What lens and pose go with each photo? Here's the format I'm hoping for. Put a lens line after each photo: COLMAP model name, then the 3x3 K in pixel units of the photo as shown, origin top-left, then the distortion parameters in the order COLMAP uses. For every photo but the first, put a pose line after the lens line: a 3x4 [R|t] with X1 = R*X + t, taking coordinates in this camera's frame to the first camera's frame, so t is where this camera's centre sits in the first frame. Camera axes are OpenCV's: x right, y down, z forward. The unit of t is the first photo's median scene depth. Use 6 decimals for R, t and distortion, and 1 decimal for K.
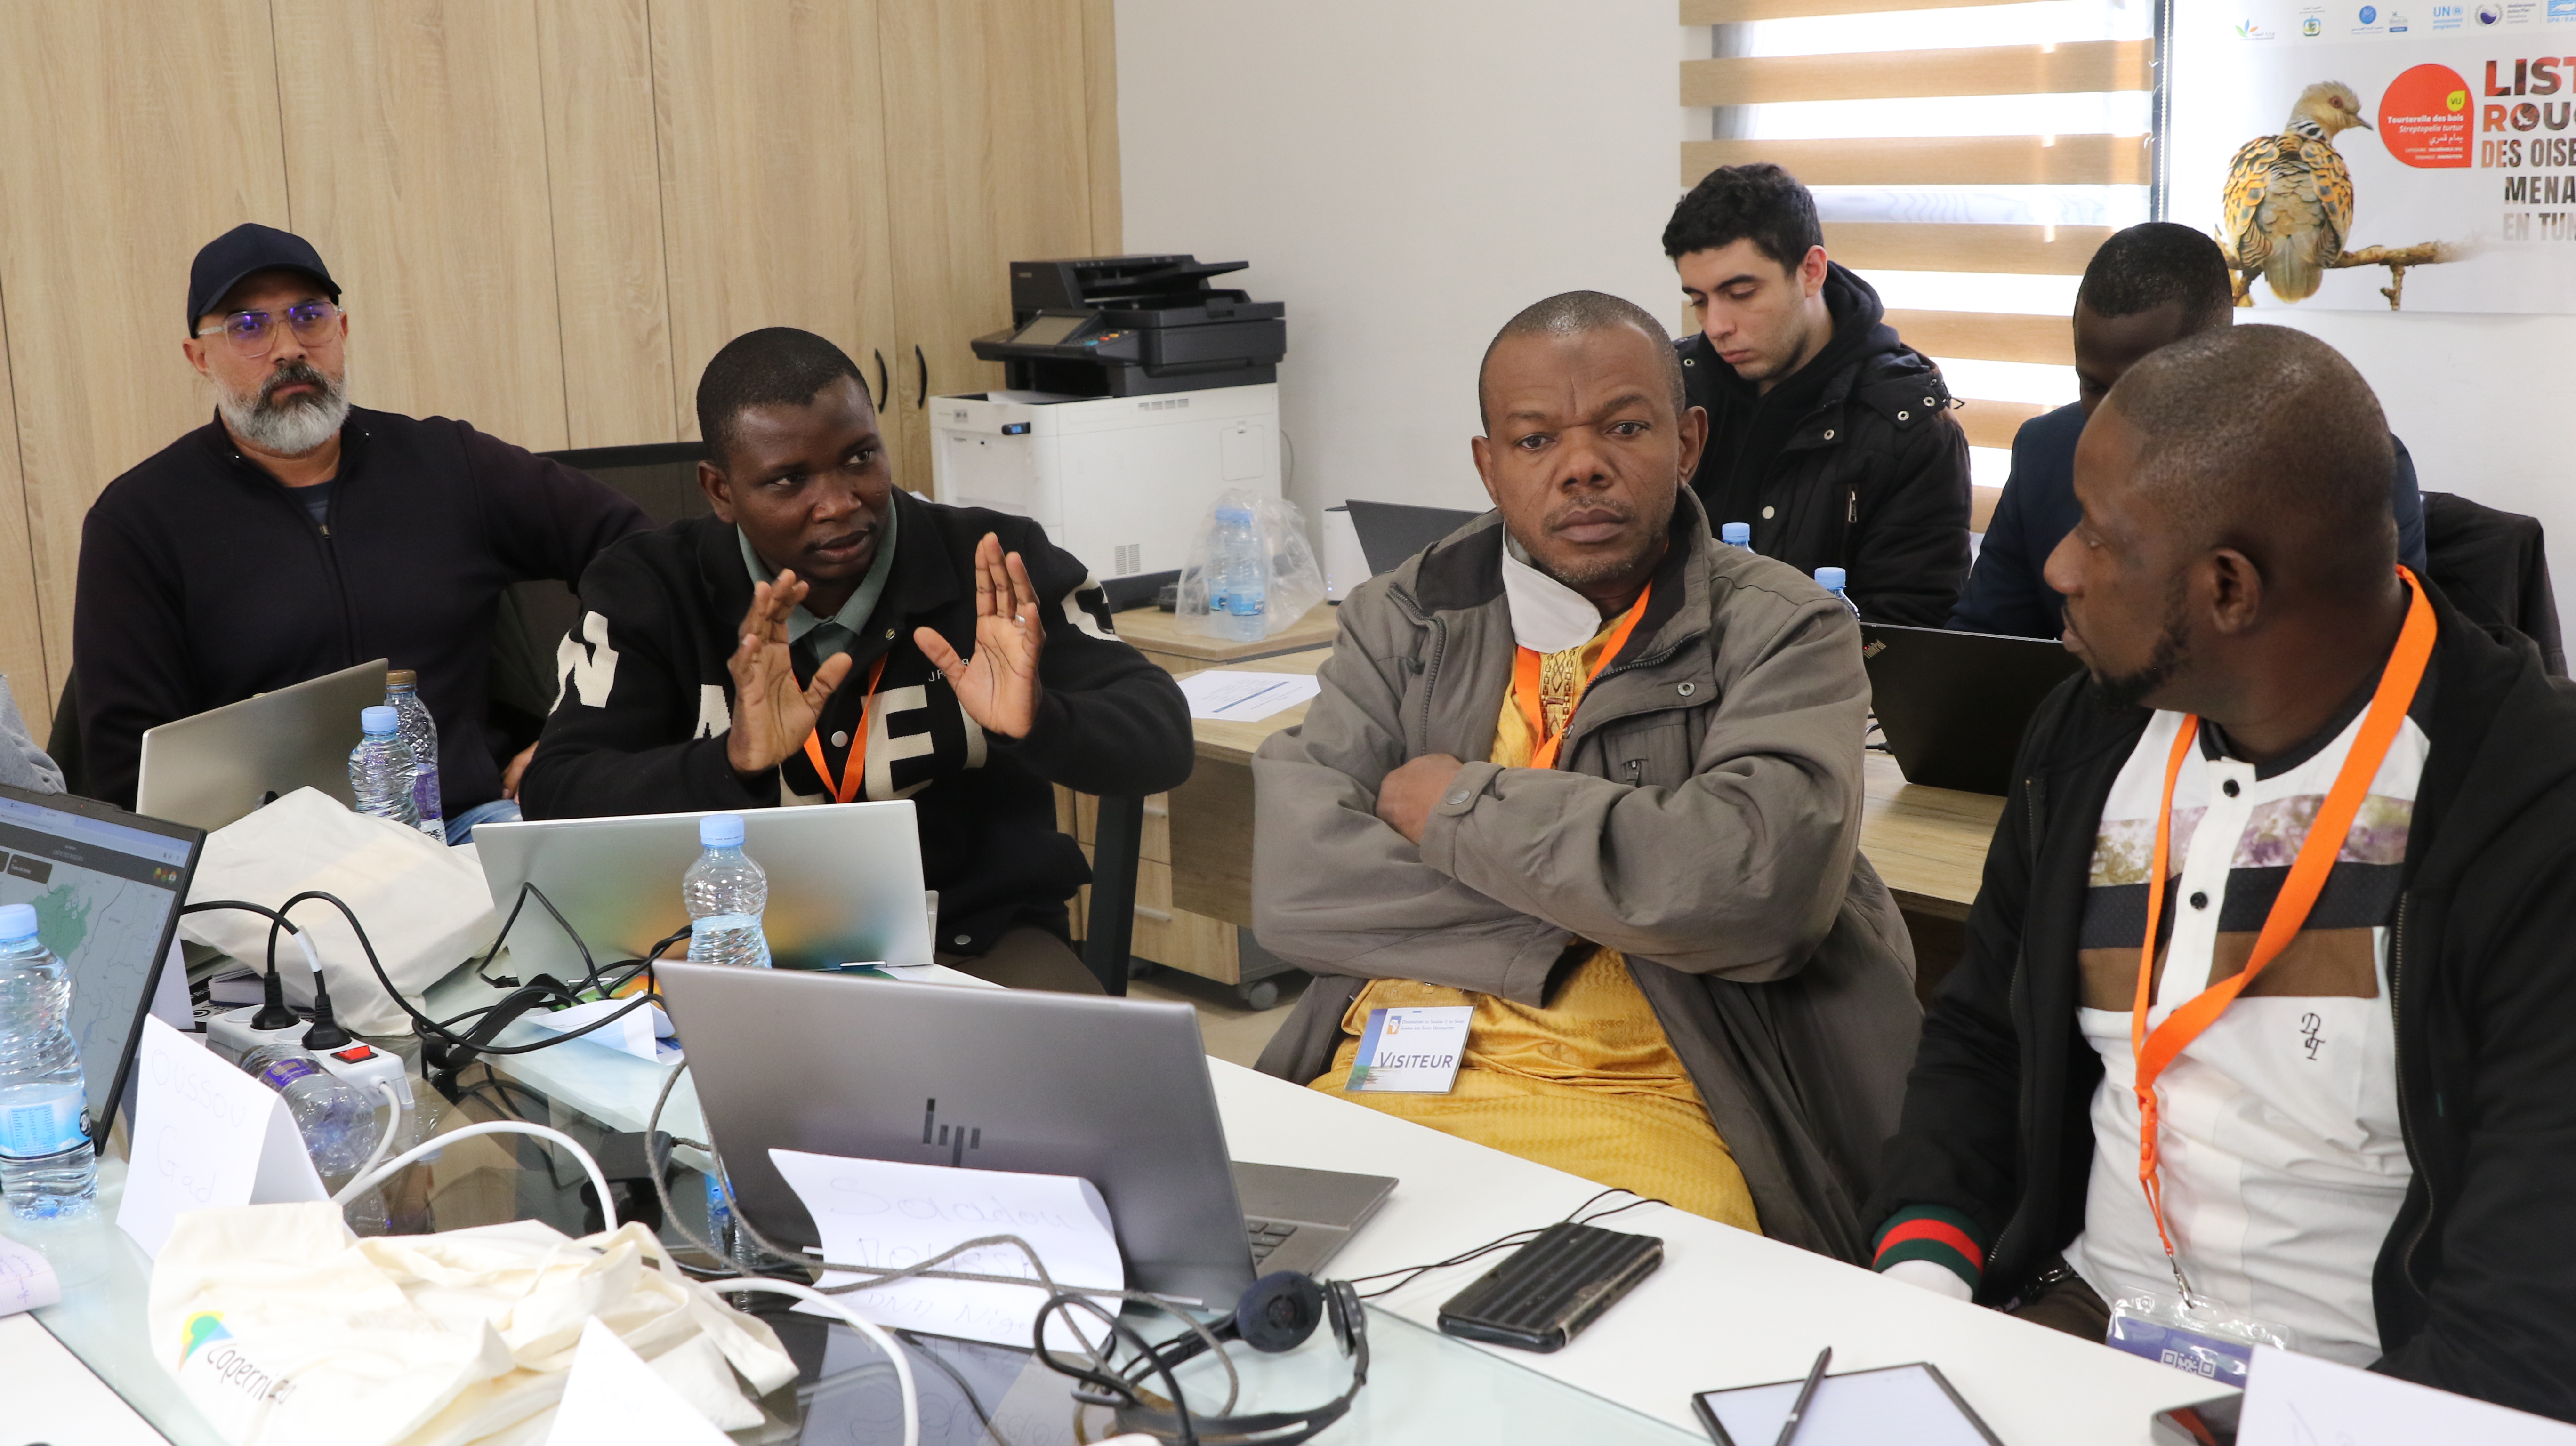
lens RADIAL K [[3133.2, 0, 1288.0], [0, 3133.2, 723.0], [0, 0, 1]] dist [-0.031634, -0.000543]
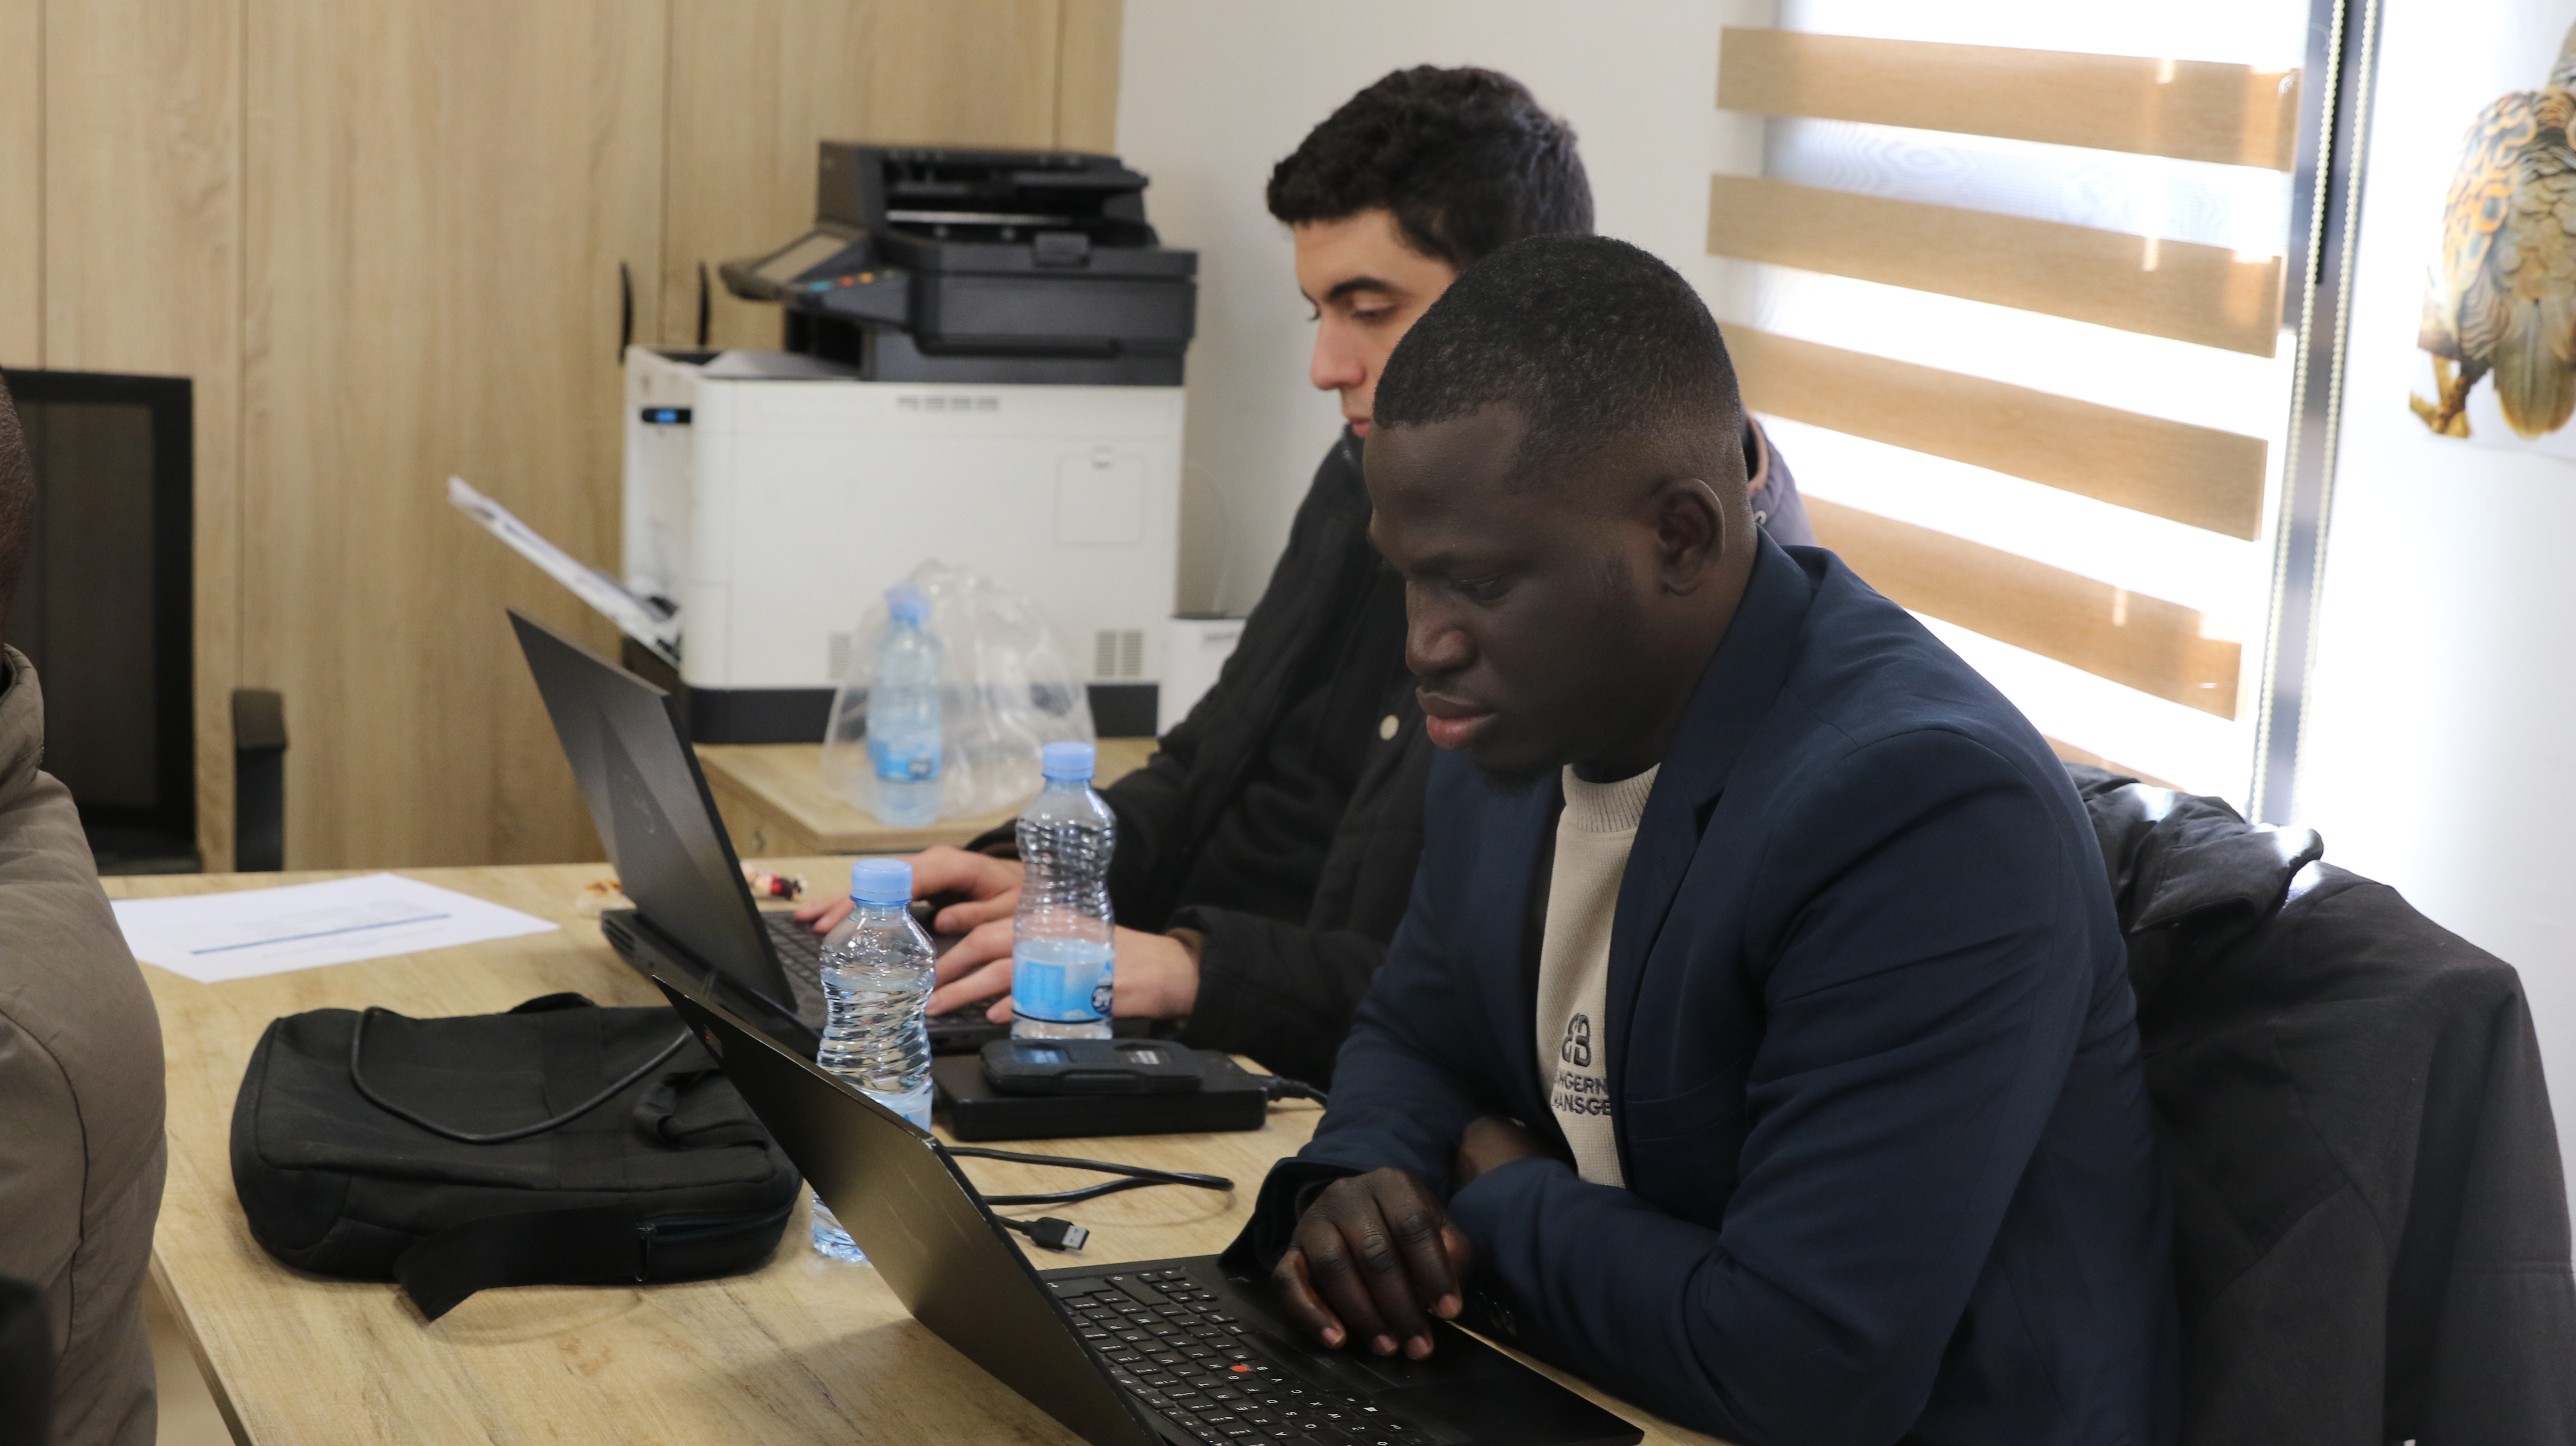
lens RADIAL K [[4732.3, 0, 1288.0], [0, 4732.3, 723.0], [0, 0, 1]] dist [0.270035, -0.285785]
pose [[0.920361, 0.134503, -0.367213, 0.379764], [-0.142321, 0.989803, 0.005841, -0.060262], [0.364254, 0.046886, 0.930119, 0.207909]]
